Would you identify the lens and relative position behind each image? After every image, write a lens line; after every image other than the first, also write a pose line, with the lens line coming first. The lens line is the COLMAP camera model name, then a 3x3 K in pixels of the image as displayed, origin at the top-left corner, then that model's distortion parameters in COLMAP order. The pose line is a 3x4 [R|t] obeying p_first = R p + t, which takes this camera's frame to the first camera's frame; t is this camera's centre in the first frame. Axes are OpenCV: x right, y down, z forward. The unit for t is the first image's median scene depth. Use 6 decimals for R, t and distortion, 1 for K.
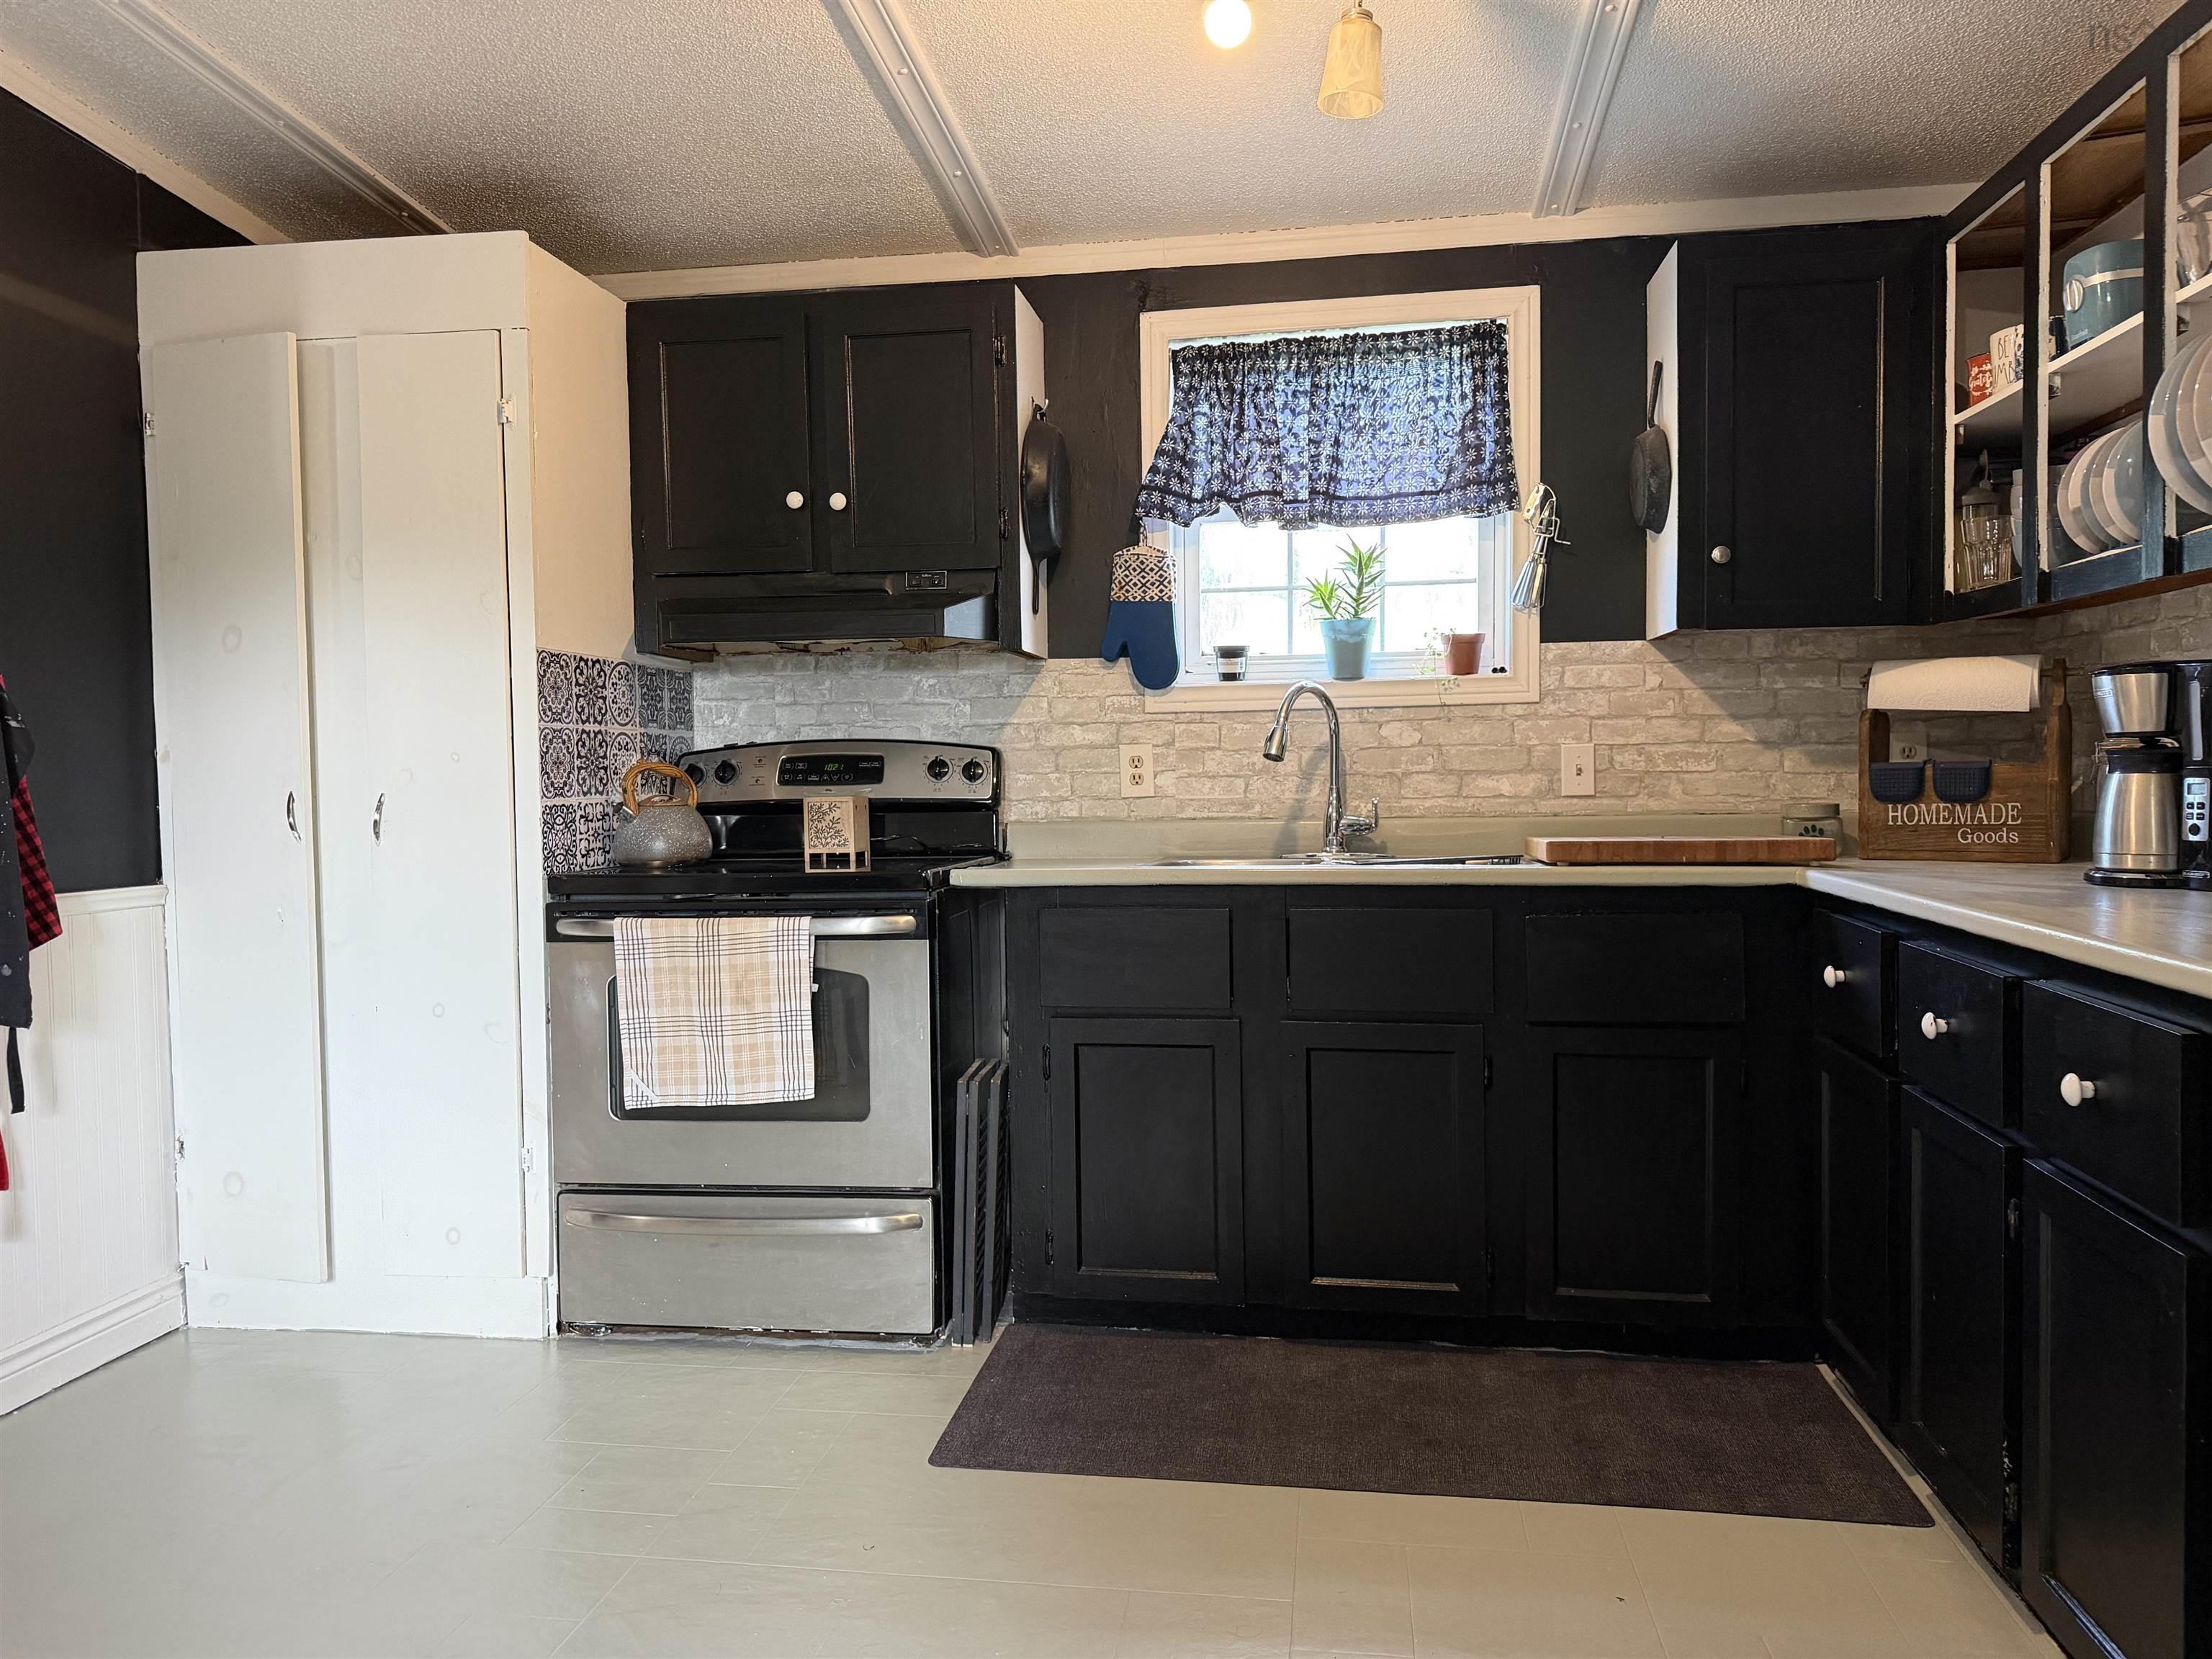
lens RADIAL K [[1603.0, 0, 1054.6], [0, 1603.0, 846.2], [0, 0, 1]] dist [0.041049, -0.077232]
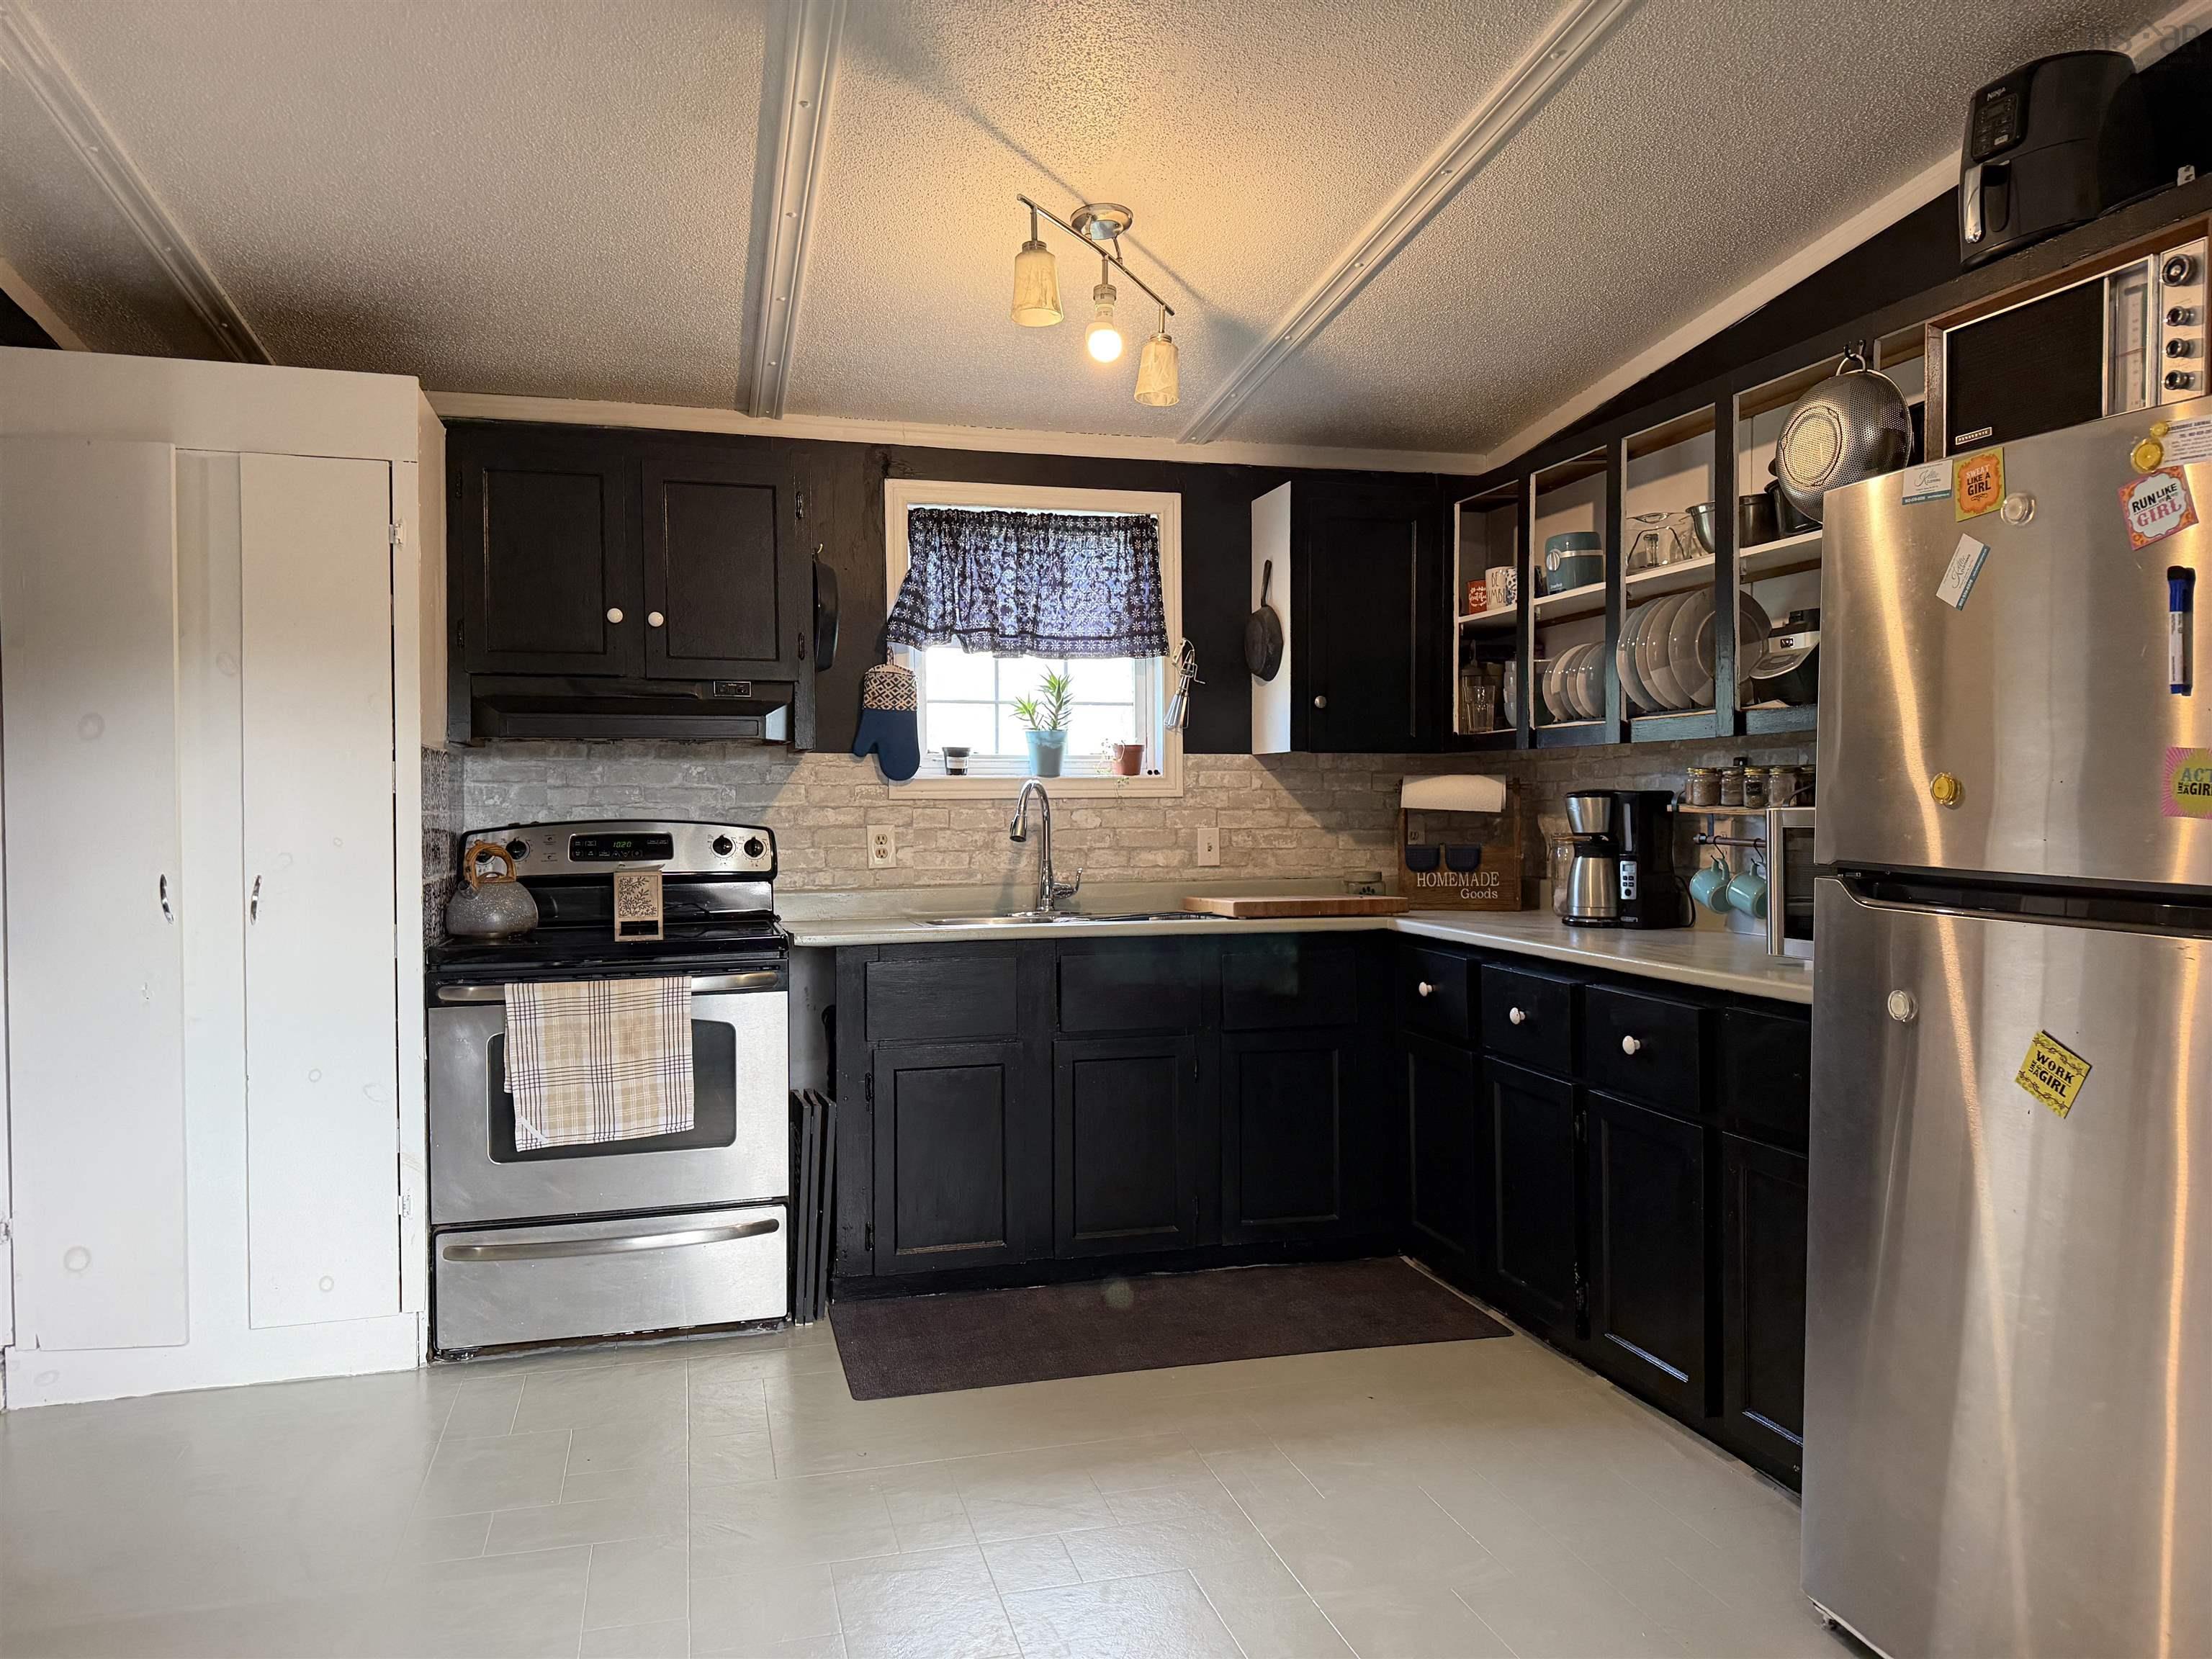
lens RADIAL K [[1603.0, 0, 1099.1], [0, 1603.0, 828.2], [0, 0, 1]] dist [0.041049, -0.077232]
pose [[0.905917, 0.002203, 0.423449, -0.366127], [0.013080, 0.999364, -0.033183, -0.021274], [-0.423253, 0.035600, 0.905312, -0.208520]]
